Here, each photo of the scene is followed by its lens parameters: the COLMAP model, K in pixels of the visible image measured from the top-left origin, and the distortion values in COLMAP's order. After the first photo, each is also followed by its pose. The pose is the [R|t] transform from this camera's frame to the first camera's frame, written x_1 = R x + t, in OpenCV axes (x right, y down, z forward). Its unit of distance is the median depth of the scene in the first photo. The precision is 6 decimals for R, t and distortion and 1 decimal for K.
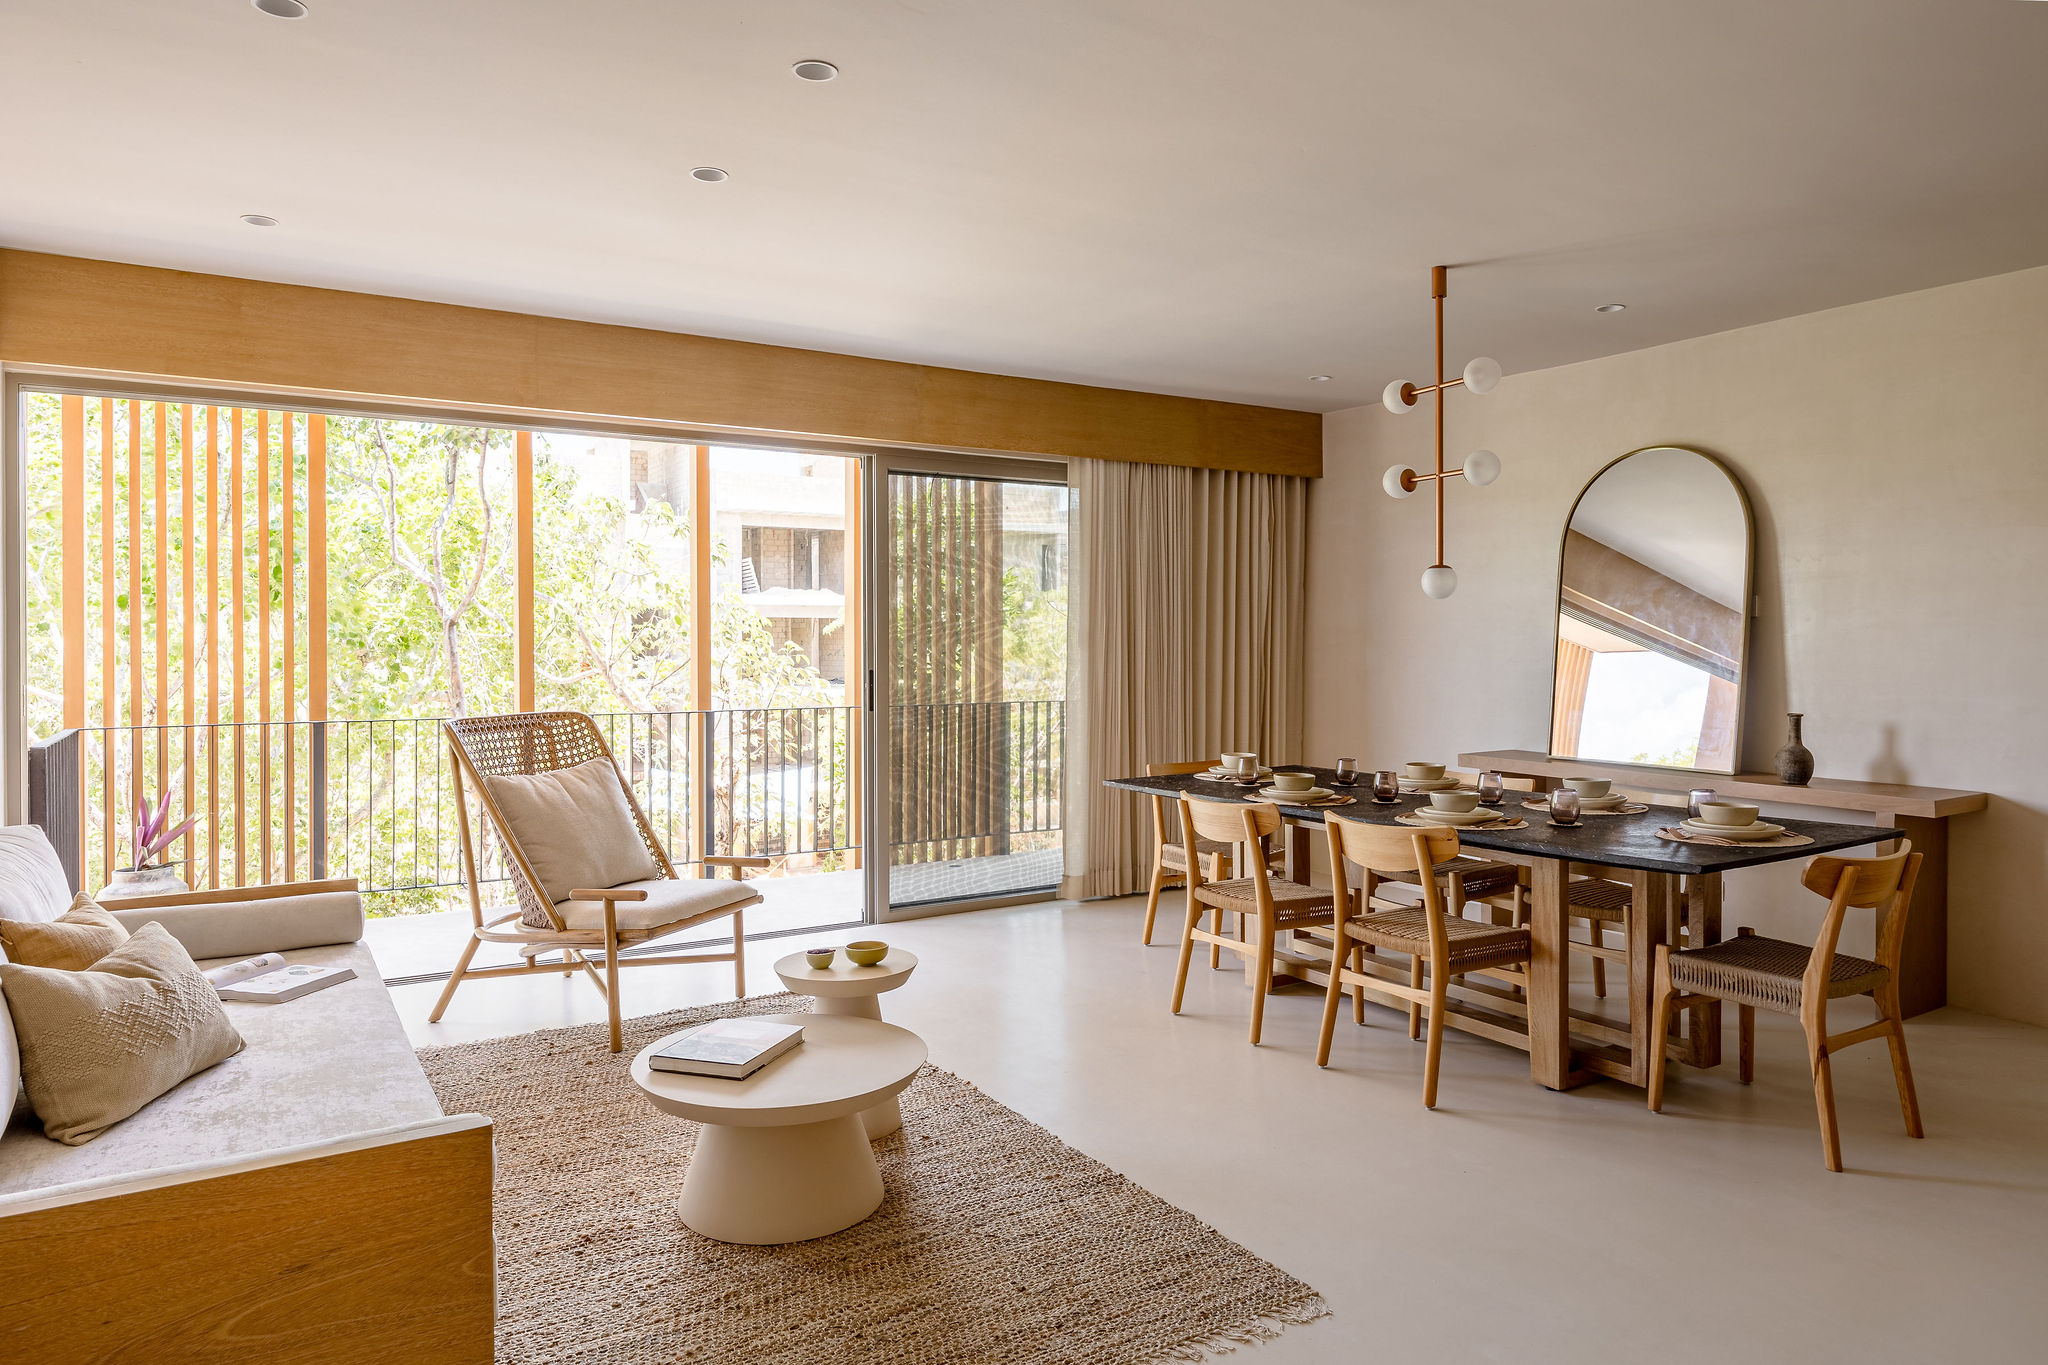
lens RADIAL K [[1282.8, 0, 1019.6], [0, 1282.8, 650.8], [0, 0, 1]] dist [0.001578, 0.001684]
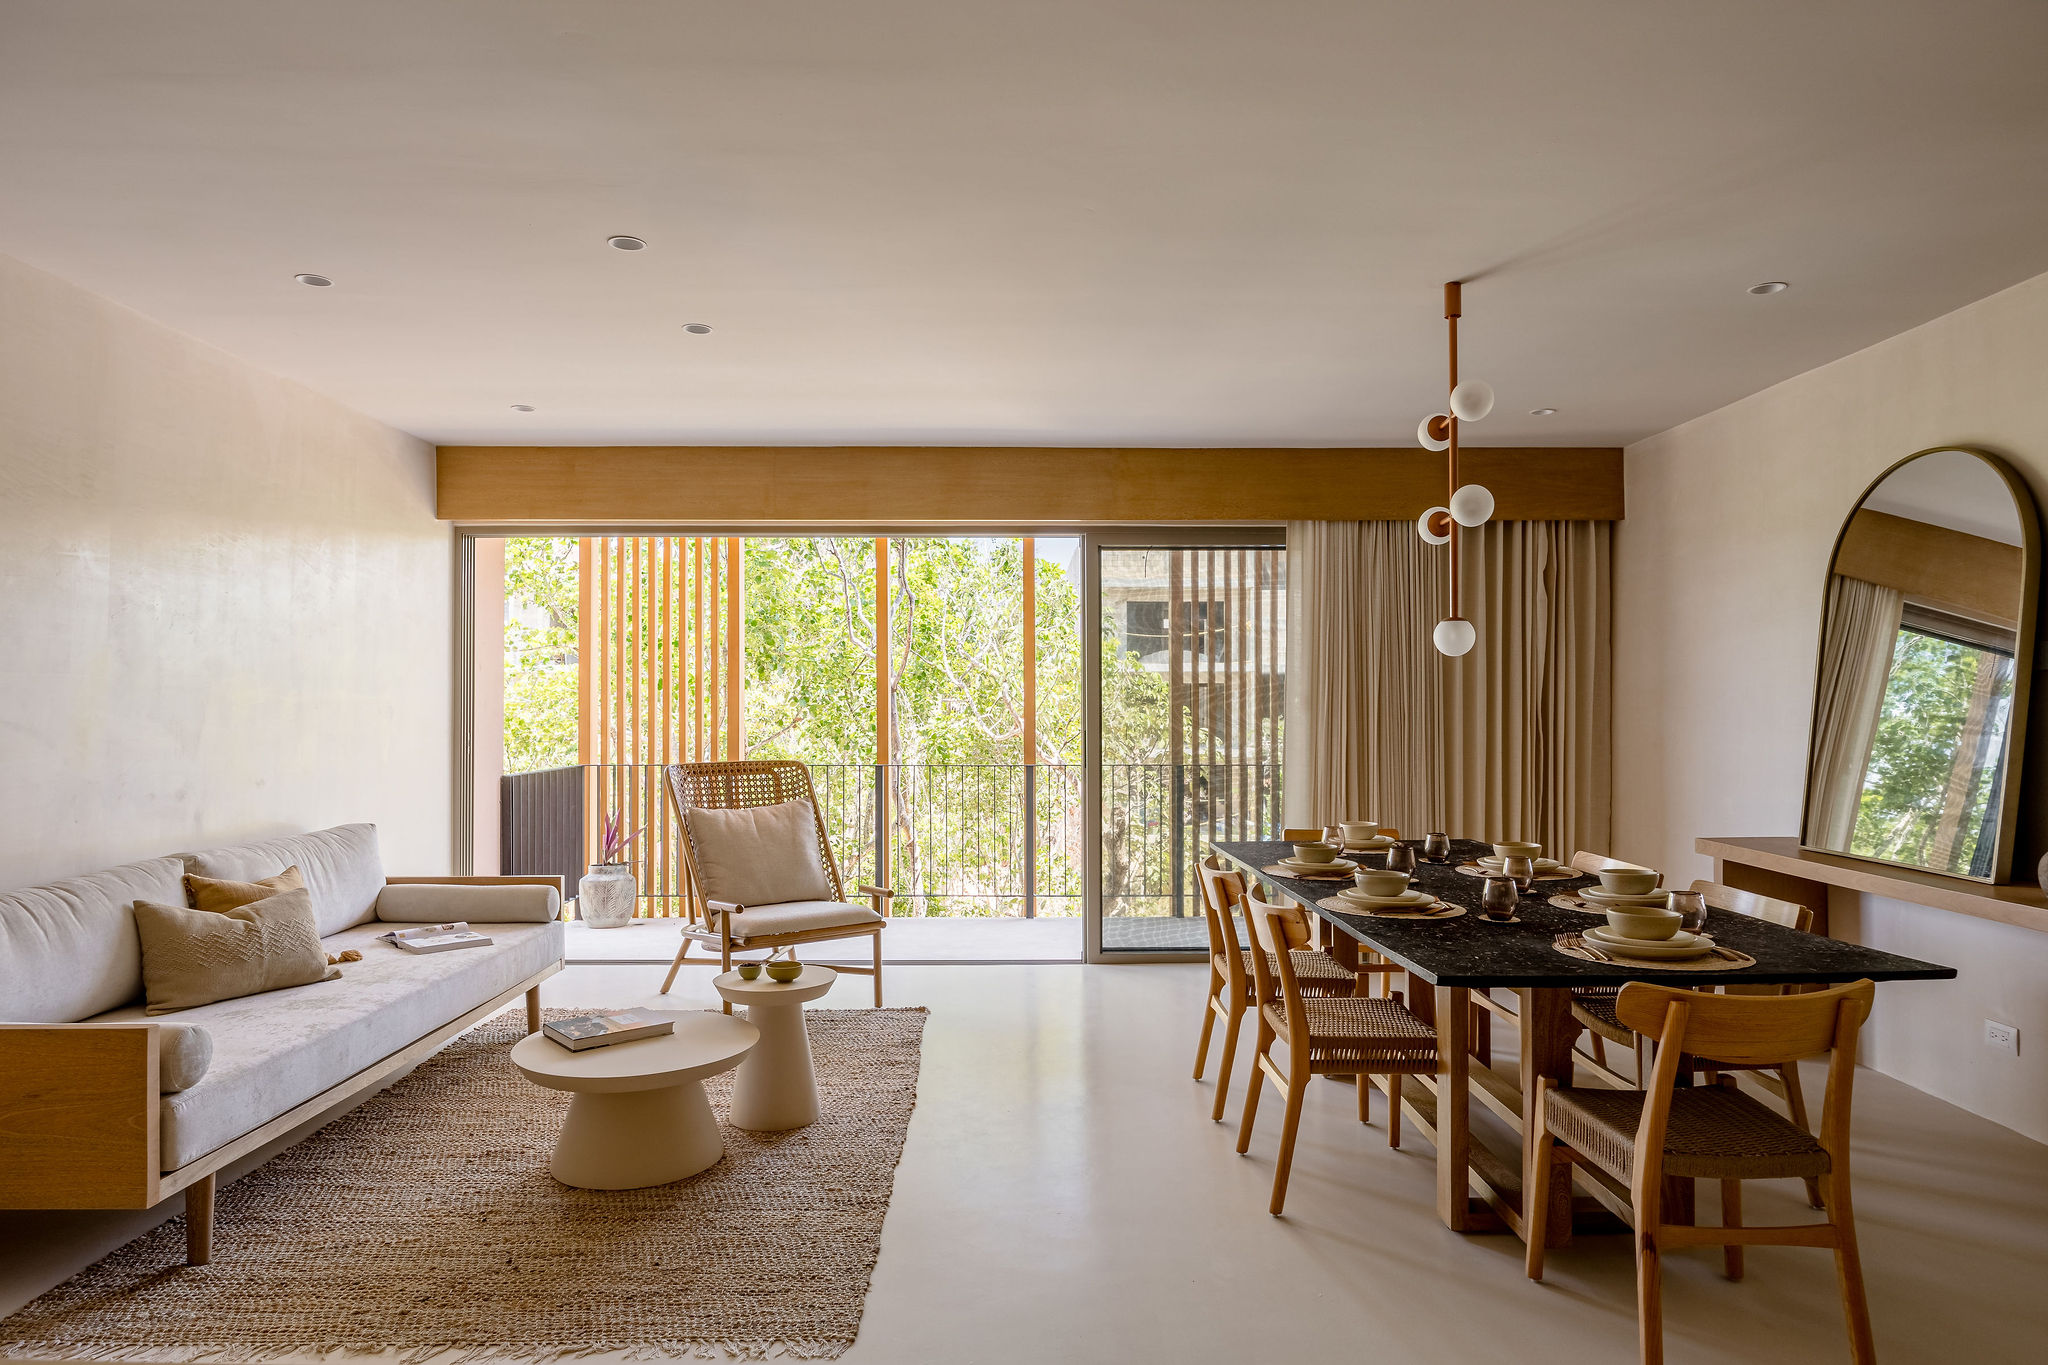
lens RADIAL K [[1180.7, 0, 1025.6], [0, 1180.7, 690.6], [0, 0, 1]] dist [-0.009394, -0.001330]
pose [[0.857301, -0.006580, -0.514773, 0.474397], [-0.003811, 0.999810, -0.019127, 0.000651], [0.514801, 0.018360, 0.857113, 0.145448]]
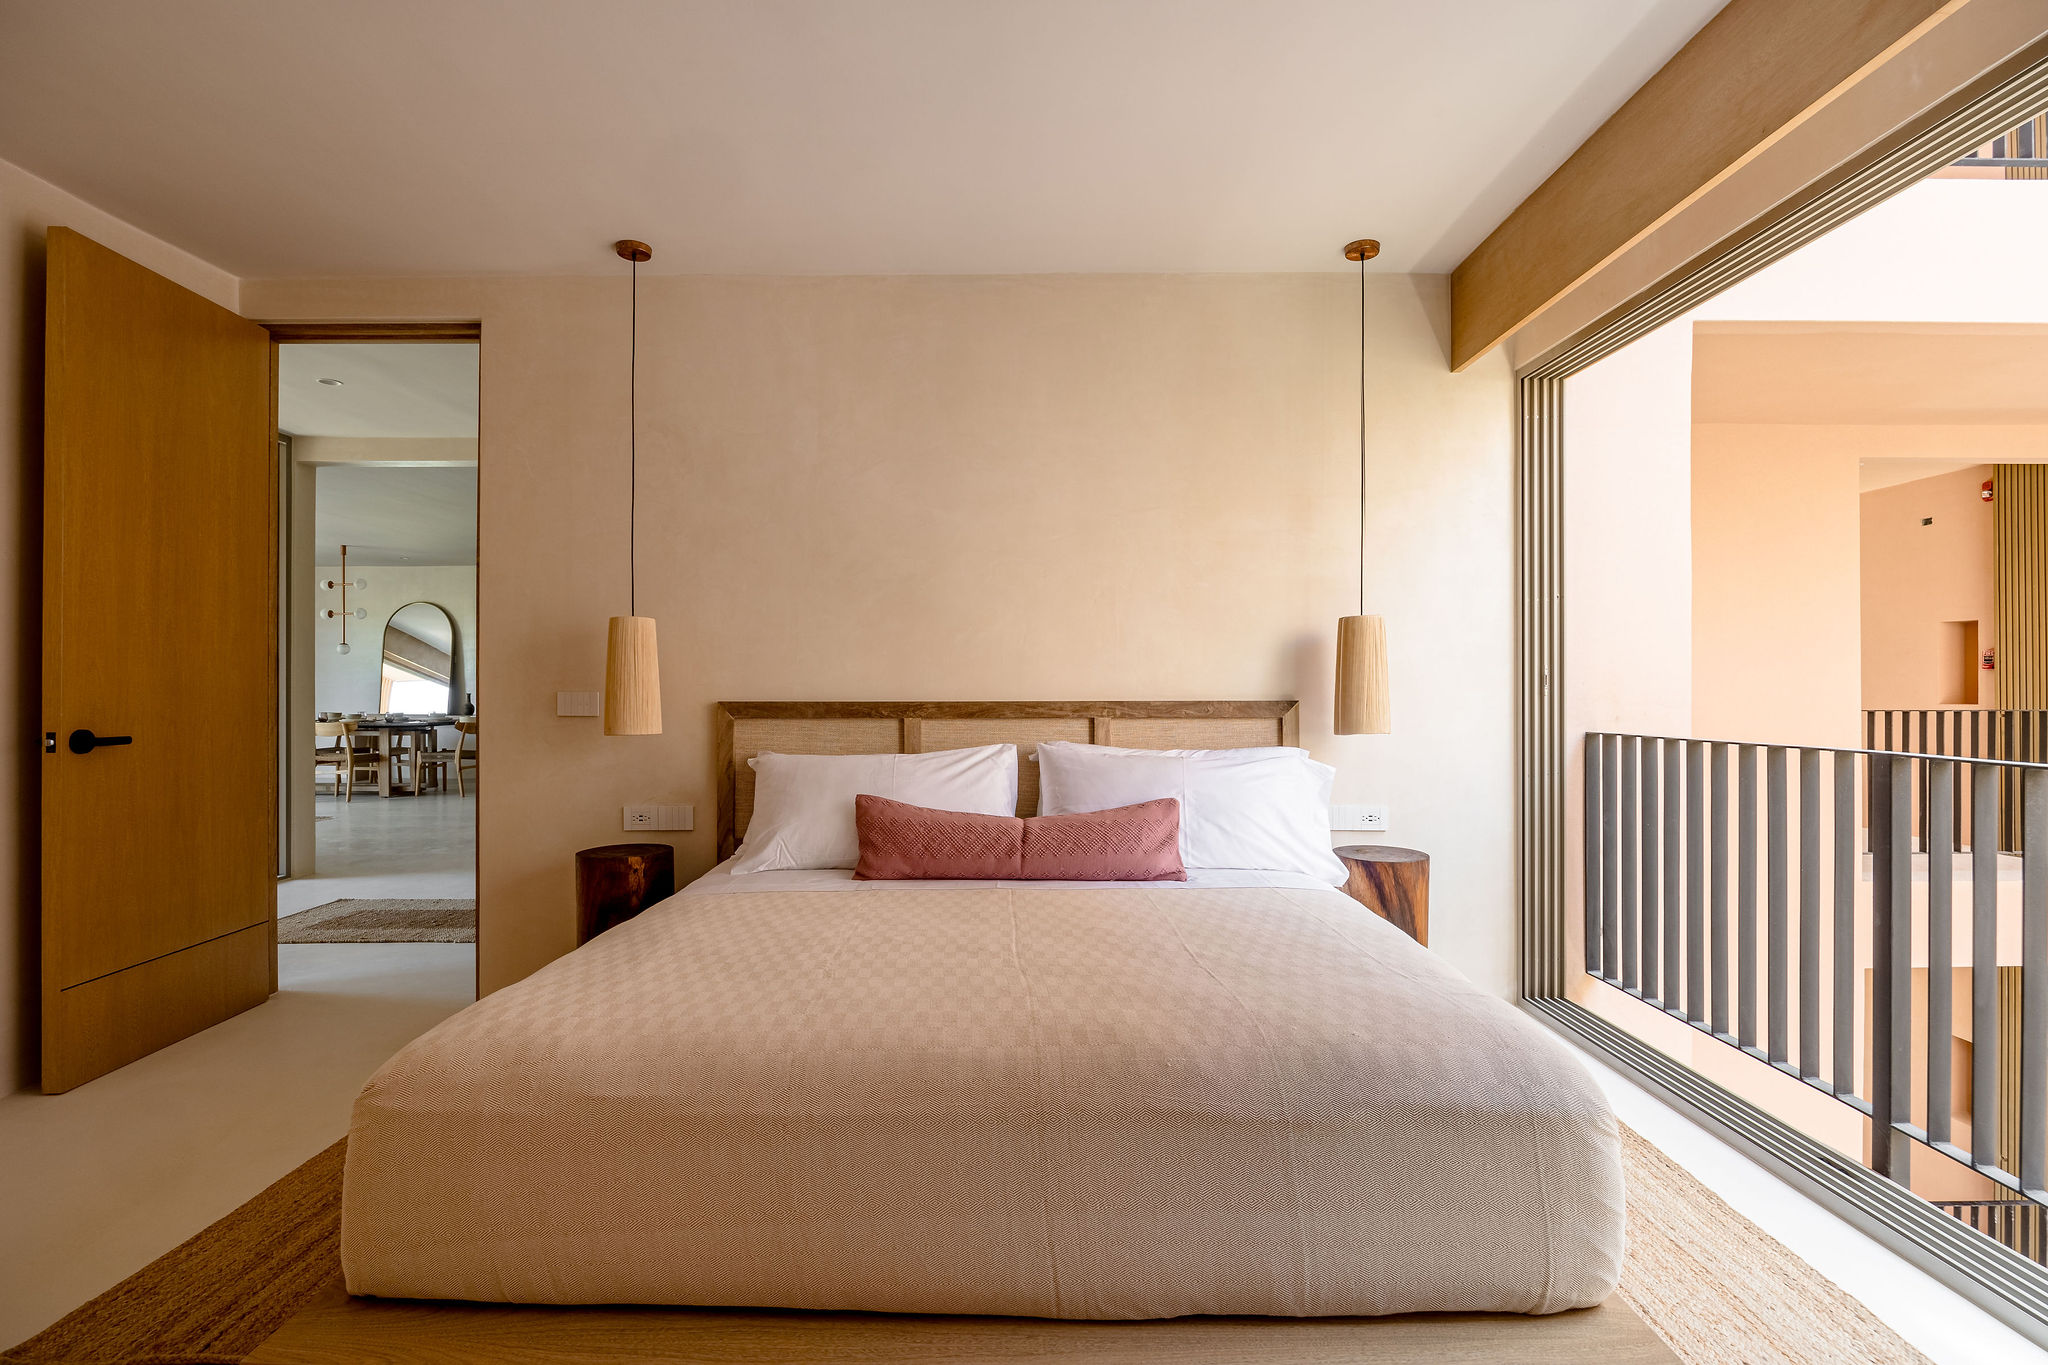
lens RADIAL K [[927.2, 0, 1012.1], [0, 927.2, 683.8], [0, 0, 1]] dist [-0.018085, 0.000550]
pose [[0.531440, 0.000704, 0.847095, -0.643197], [0.005883, 0.999972, -0.004523, 0.045719], [-0.847075, 0.007387, 0.531422, -1.427213]]
